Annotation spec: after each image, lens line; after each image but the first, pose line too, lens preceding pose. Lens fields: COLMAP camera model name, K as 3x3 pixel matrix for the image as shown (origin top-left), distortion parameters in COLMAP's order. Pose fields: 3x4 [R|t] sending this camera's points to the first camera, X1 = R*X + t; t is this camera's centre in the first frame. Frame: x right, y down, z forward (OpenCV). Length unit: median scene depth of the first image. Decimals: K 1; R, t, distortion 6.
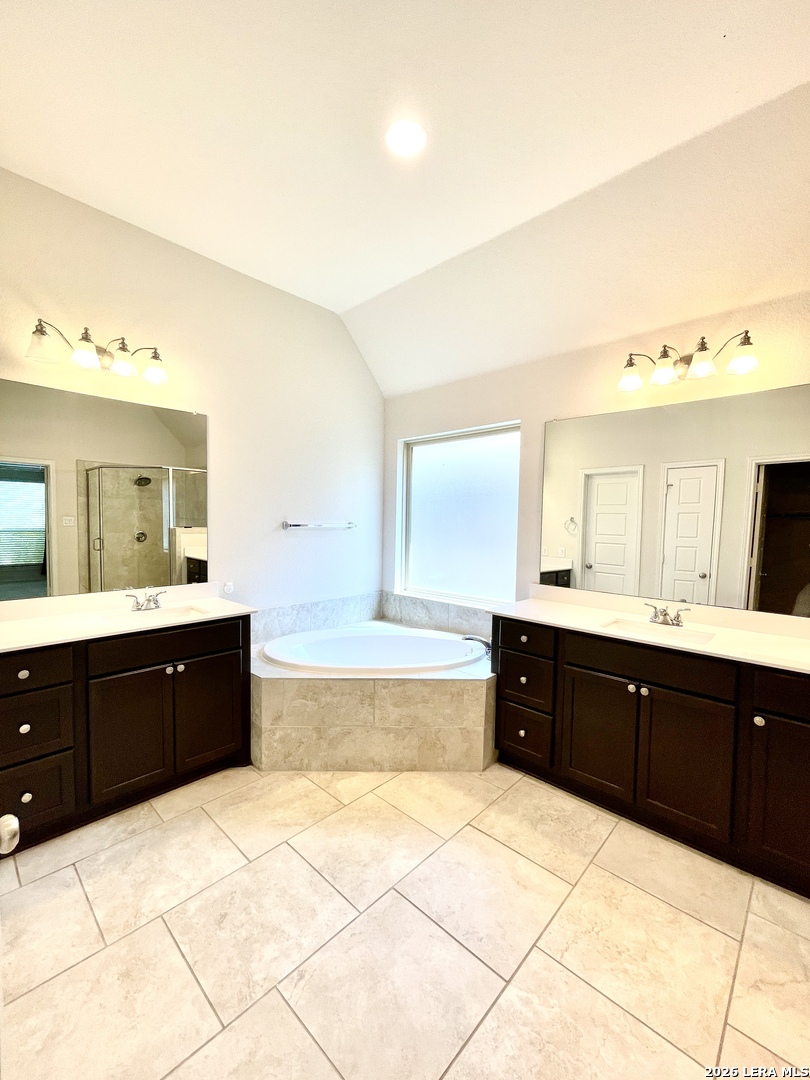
lens RADIAL K [[441.9, 0, 402.0], [0, 441.9, 542.8], [0, 0, 1]] dist [-0.004427, 0.000916]
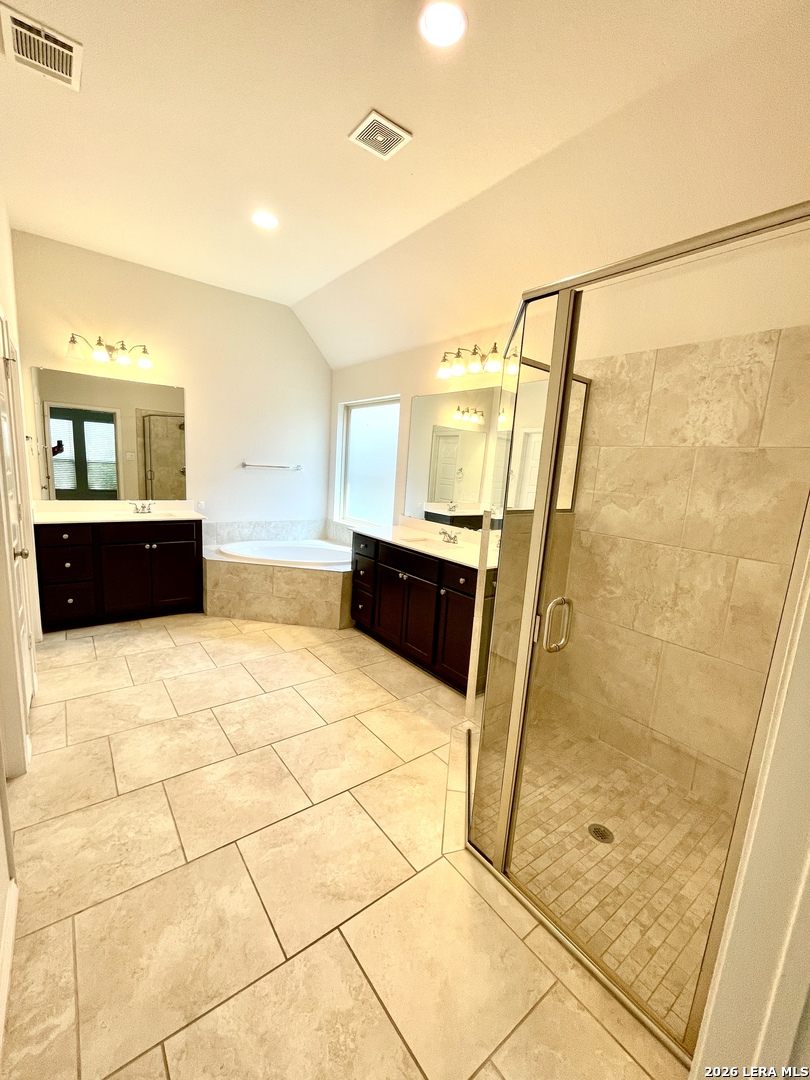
lens RADIAL K [[441.9, 0, 402.1], [0, 441.9, 542.6], [0, 0, 1]] dist [-0.004427, 0.000916]
pose [[0.986407, 0.071045, -0.148169, 0.654736], [-0.053425, 0.991374, 0.119682, 0.014546], [0.155393, -0.110139, 0.981694, -0.492501]]
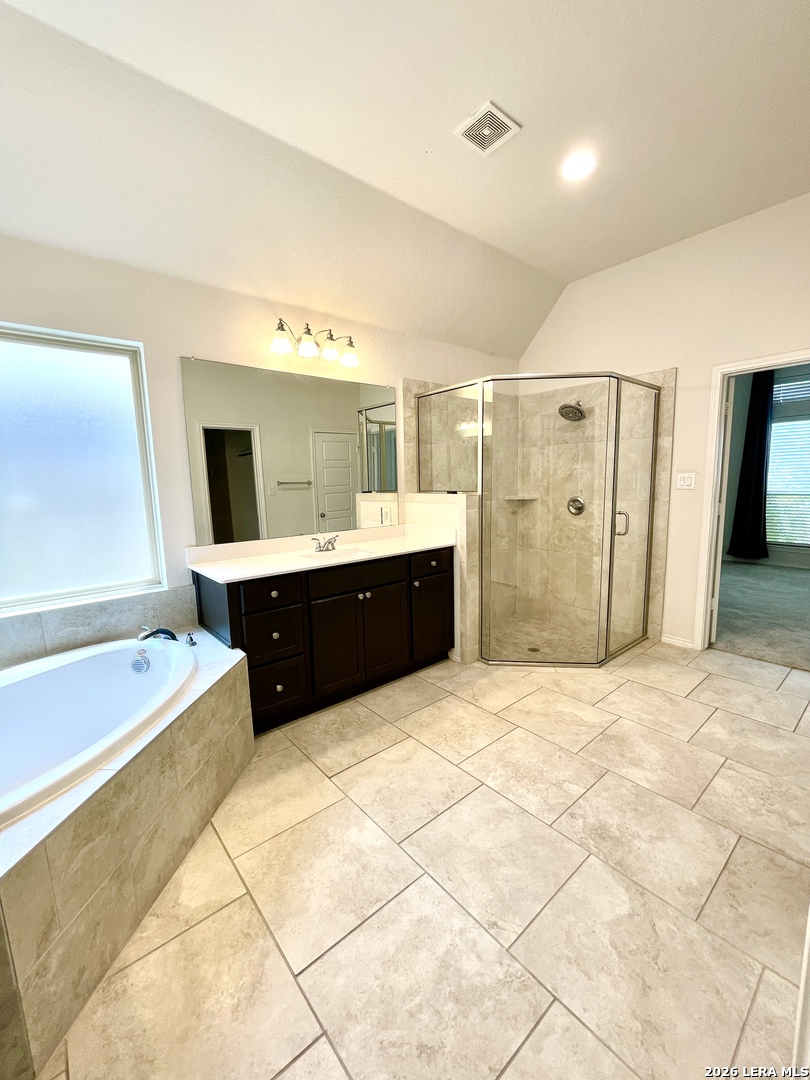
lens RADIAL K [[441.9, 0, 404.1], [0, 441.9, 543.7], [0, 0, 1]] dist [-0.004427, 0.000916]
pose [[0.105249, -0.161440, 0.981254, -0.639575], [0.080666, 0.984869, 0.153383, -0.017167], [-0.991169, 0.063010, 0.116679, 0.607951]]
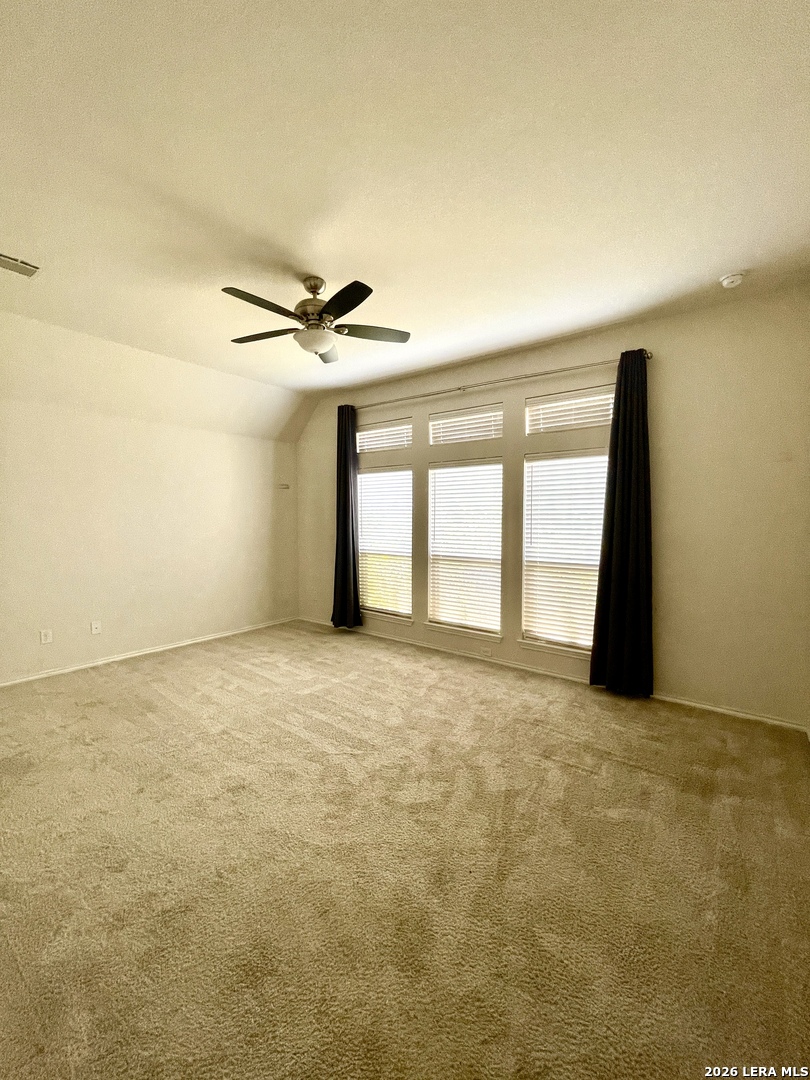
lens RADIAL K [[441.9, 0, 409.6], [0, 441.9, 536.3], [0, 0, 1]] dist [-0.004427, 0.000916]
pose [[-0.112213, -0.059440, 0.991905, -0.099584], [0.051657, 0.996511, 0.065560, 0.045235], [-0.992341, 0.058595, -0.108751, -1.305863]]
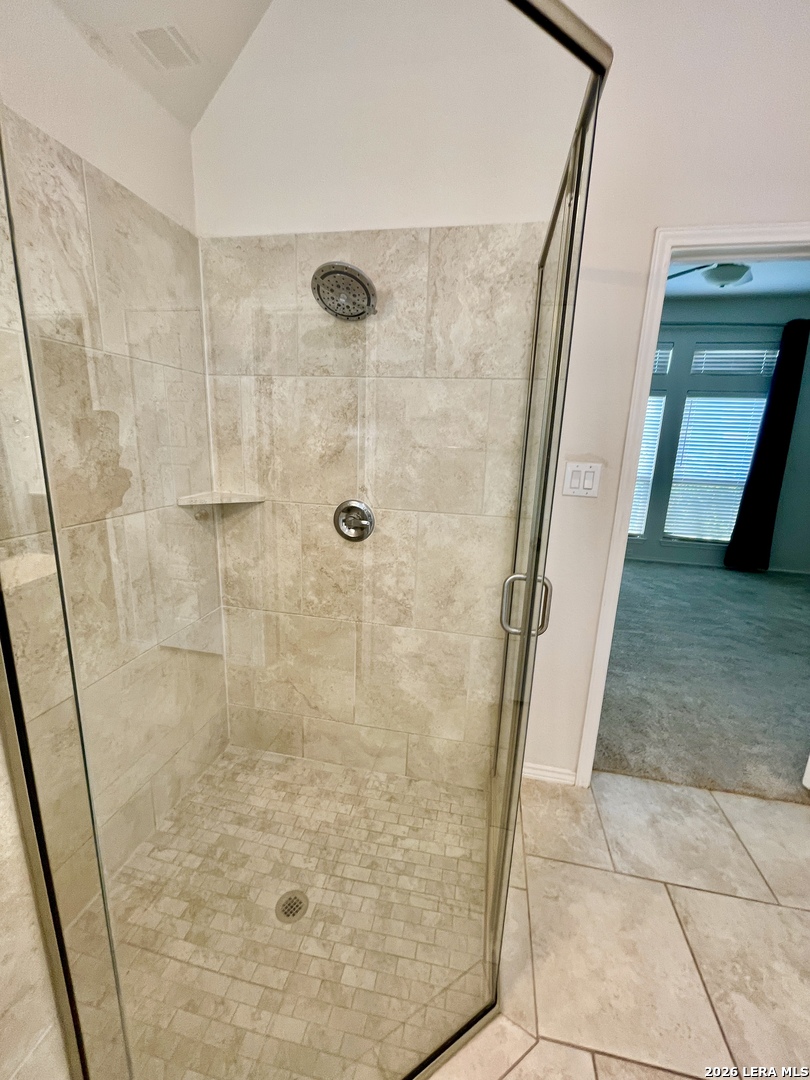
lens RADIAL K [[441.9, 0, 404.9], [0, 441.9, 539.8], [0, 0, 1]] dist [-0.004427, 0.000916]
pose [[-0.539493, -0.227381, 0.810707, 0.468403], [-0.000866, 0.962995, 0.269517, -0.021237], [-0.841990, 0.144701, -0.519726, 0.464816]]
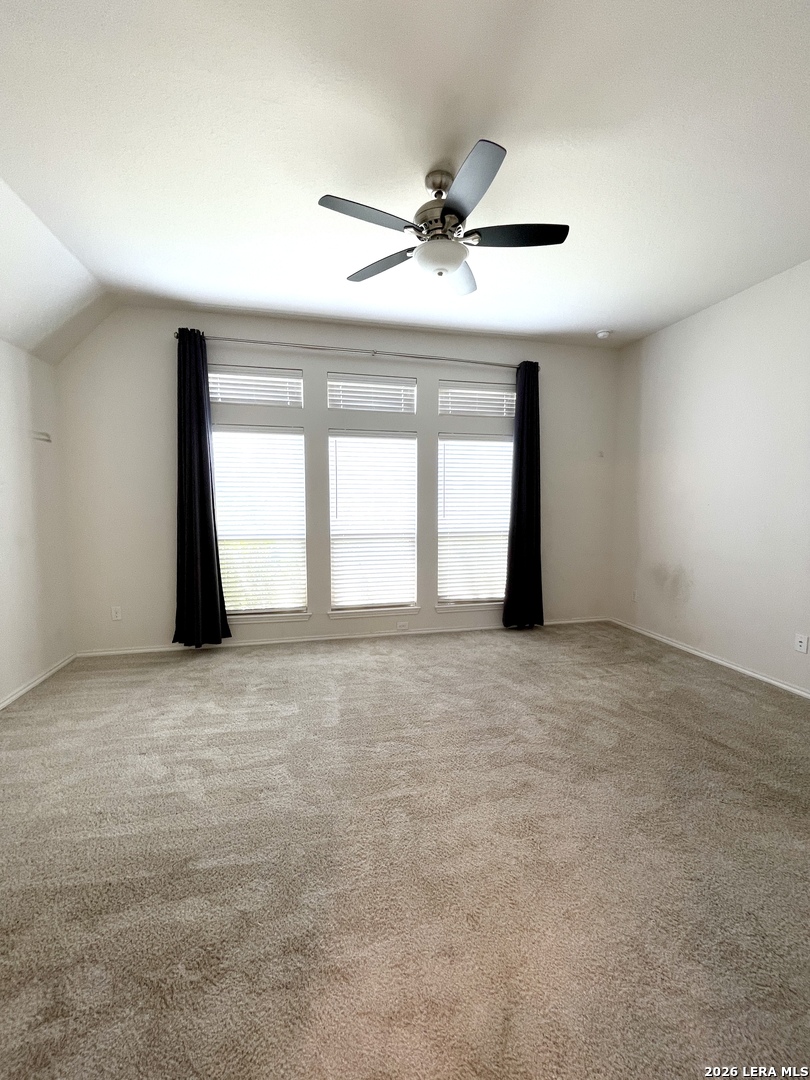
lens RADIAL K [[441.9, 0, 402.0], [0, 441.9, 536.6], [0, 0, 1]] dist [-0.004427, 0.000916]
pose [[-0.836352, -0.060310, 0.544866, 0.720303], [0.017348, 0.990520, 0.136268, 0.037478], [-0.547919, 0.123420, -0.827377, -0.247720]]
